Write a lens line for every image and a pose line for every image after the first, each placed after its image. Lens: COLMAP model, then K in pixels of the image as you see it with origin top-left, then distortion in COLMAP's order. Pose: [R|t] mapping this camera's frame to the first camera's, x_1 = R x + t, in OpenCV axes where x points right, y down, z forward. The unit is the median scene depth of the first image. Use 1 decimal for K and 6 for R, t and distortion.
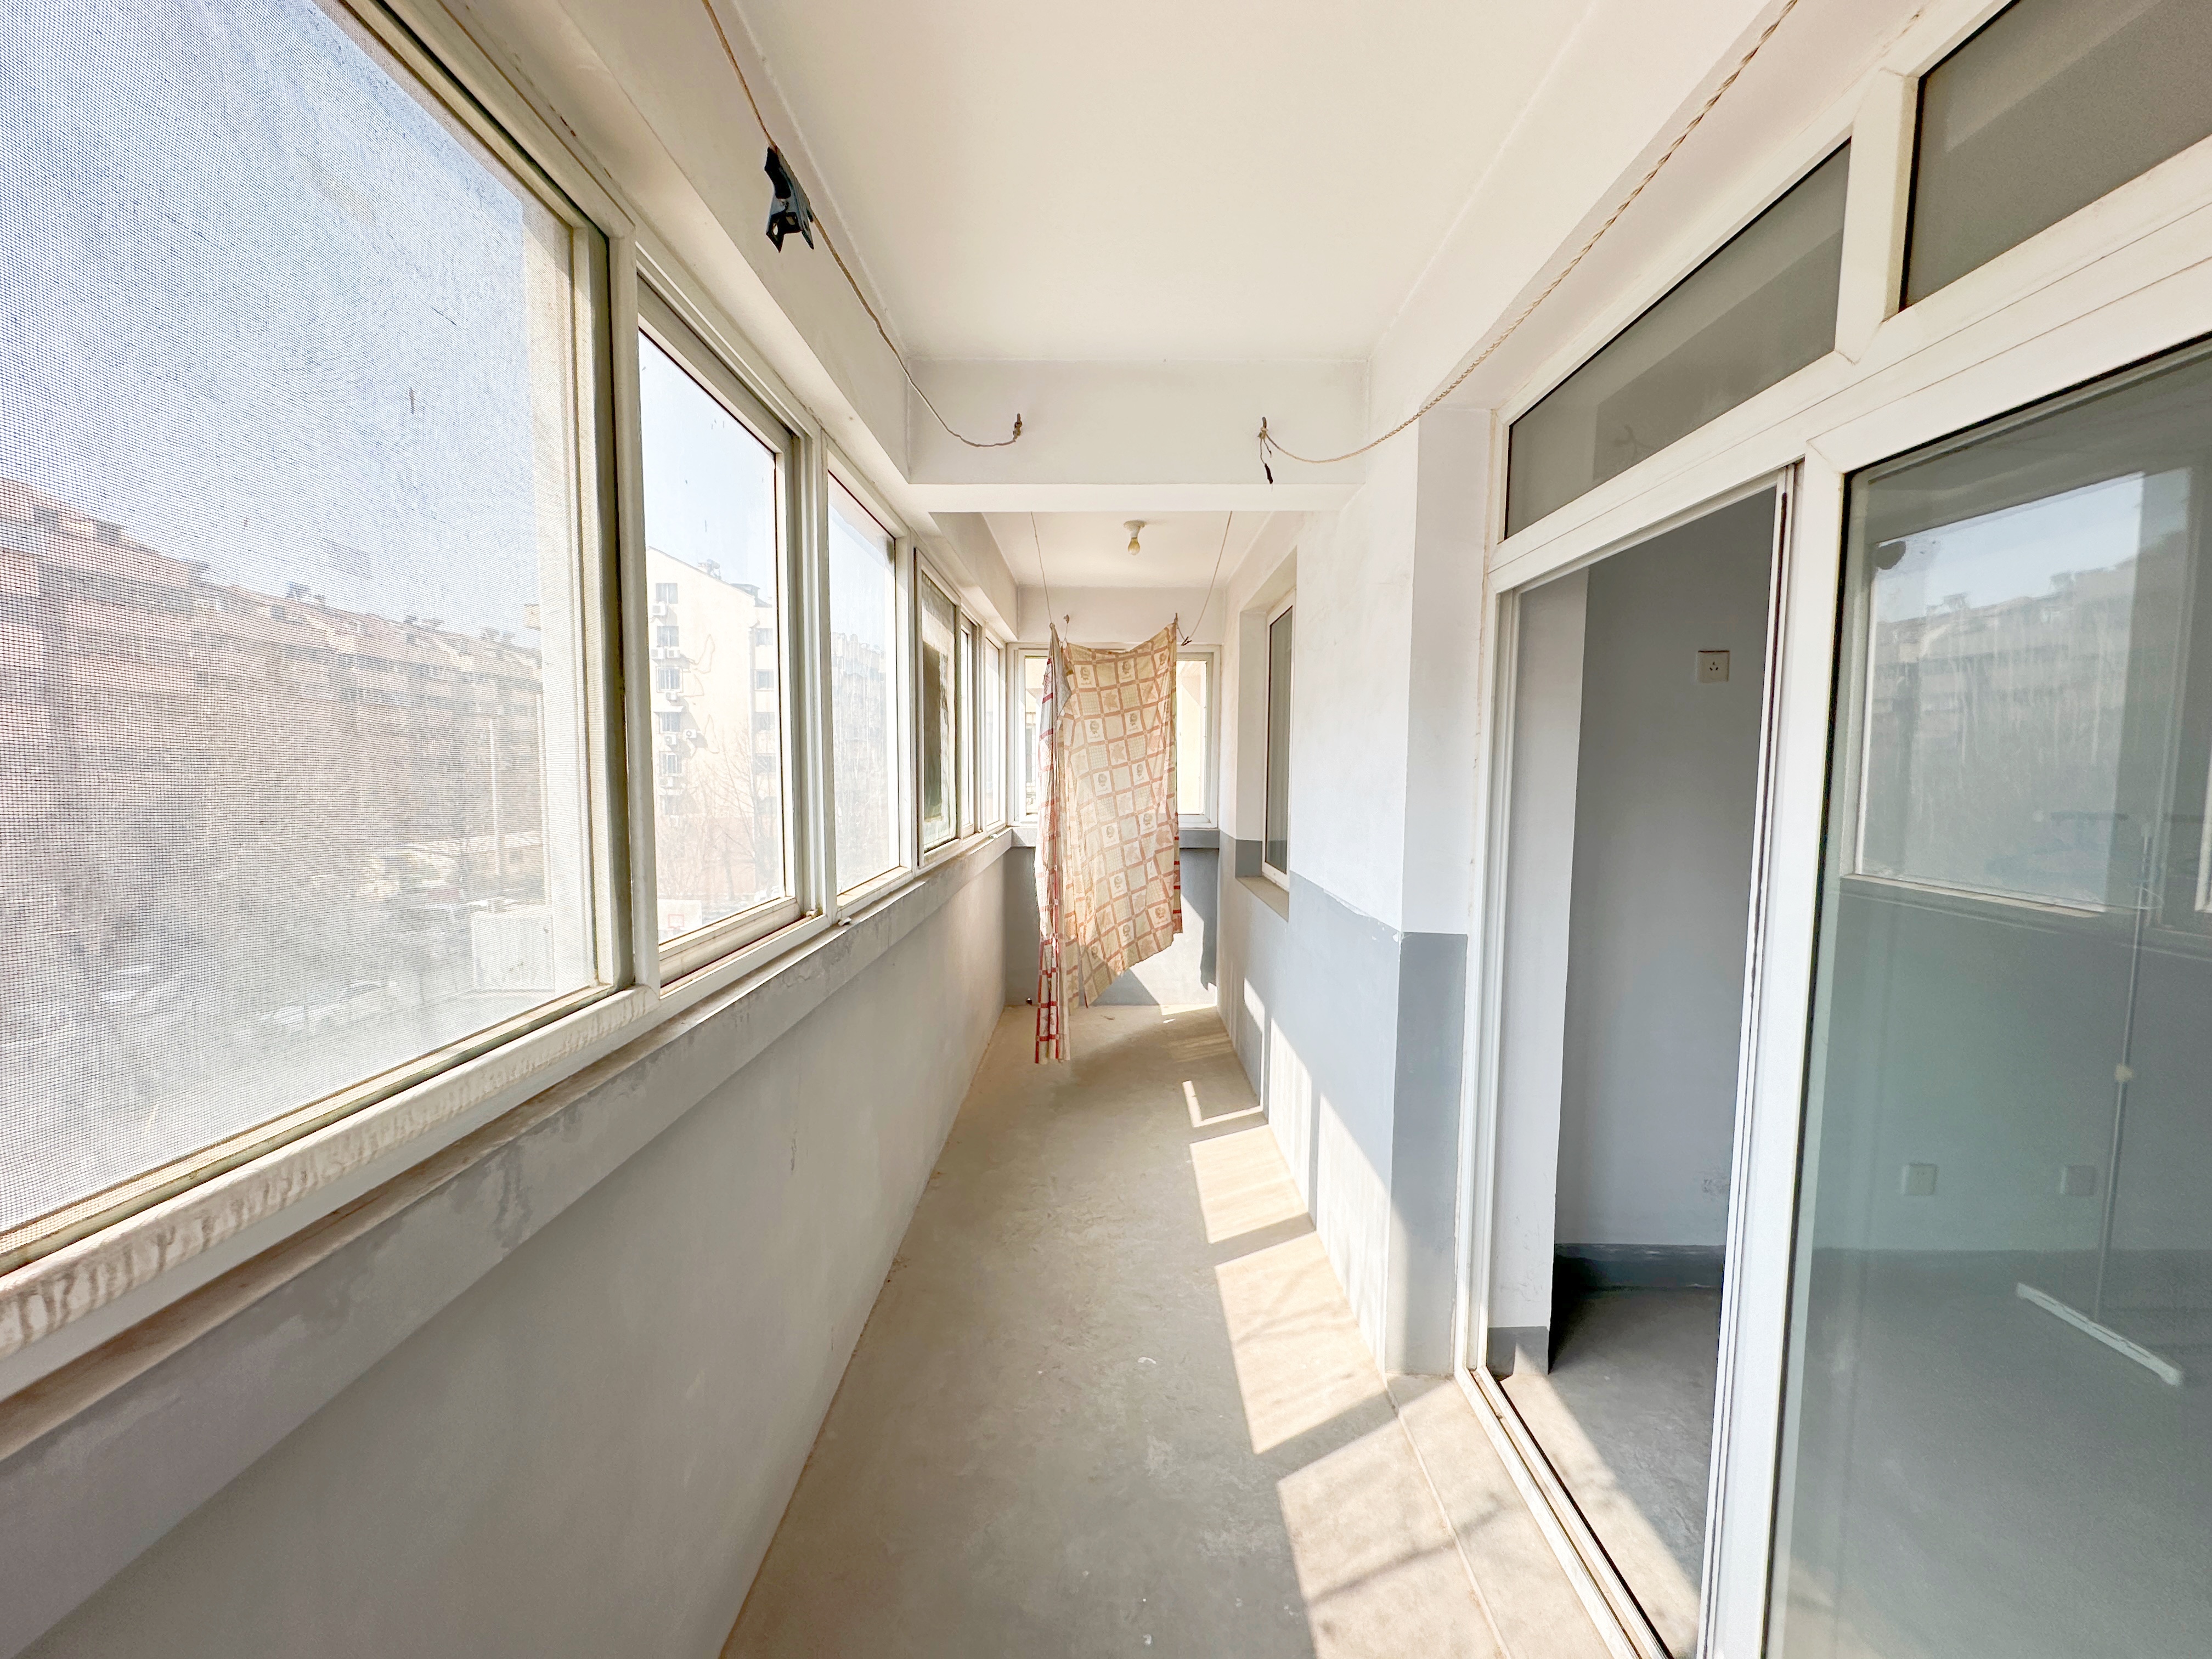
lens RADIAL K [[889.4, 0, 1104.9], [0, 889.4, 834.6], [0, 0, 1]] dist [-0.000074, -0.000019]
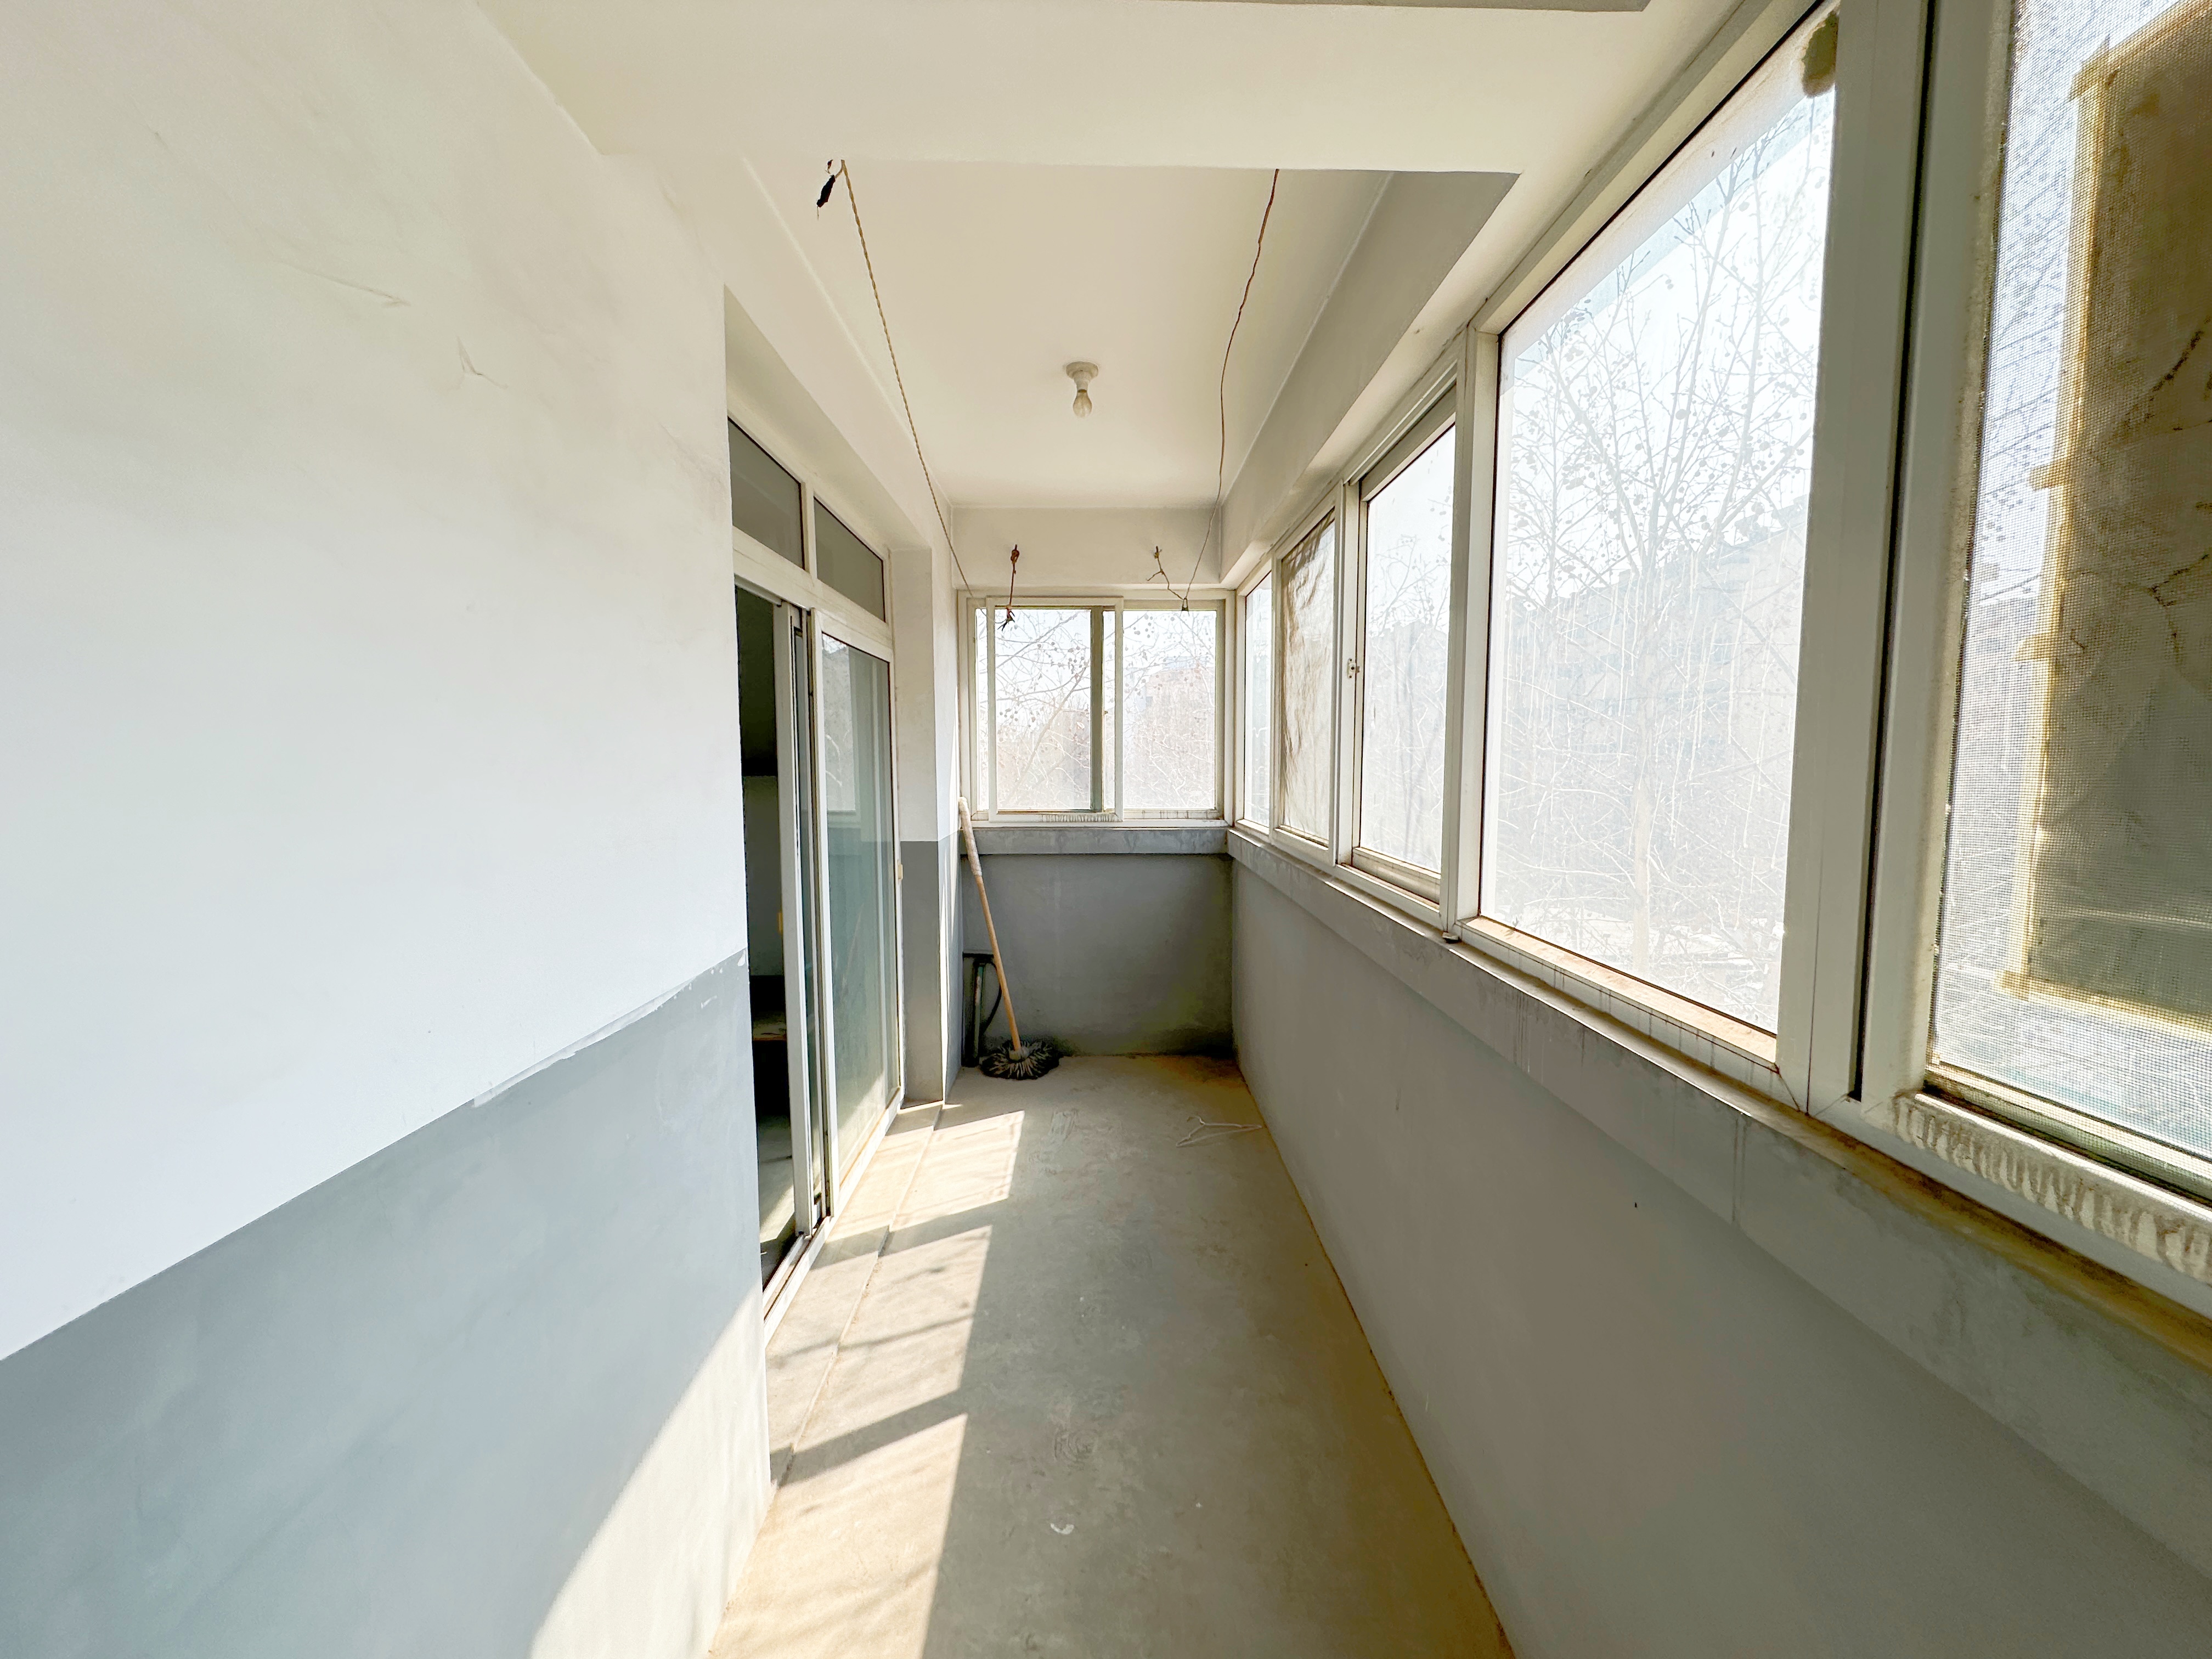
lens RADIAL K [[889.4, 0, 1107.5], [0, 889.4, 829.4], [0, 0, 1]] dist [-0.000074, -0.000019]
pose [[-0.999777, 0.001295, -0.021086, 0.028302], [-0.002141, 0.986771, 0.162107, -0.137921], [0.021017, 0.162116, -0.986548, 1.941377]]
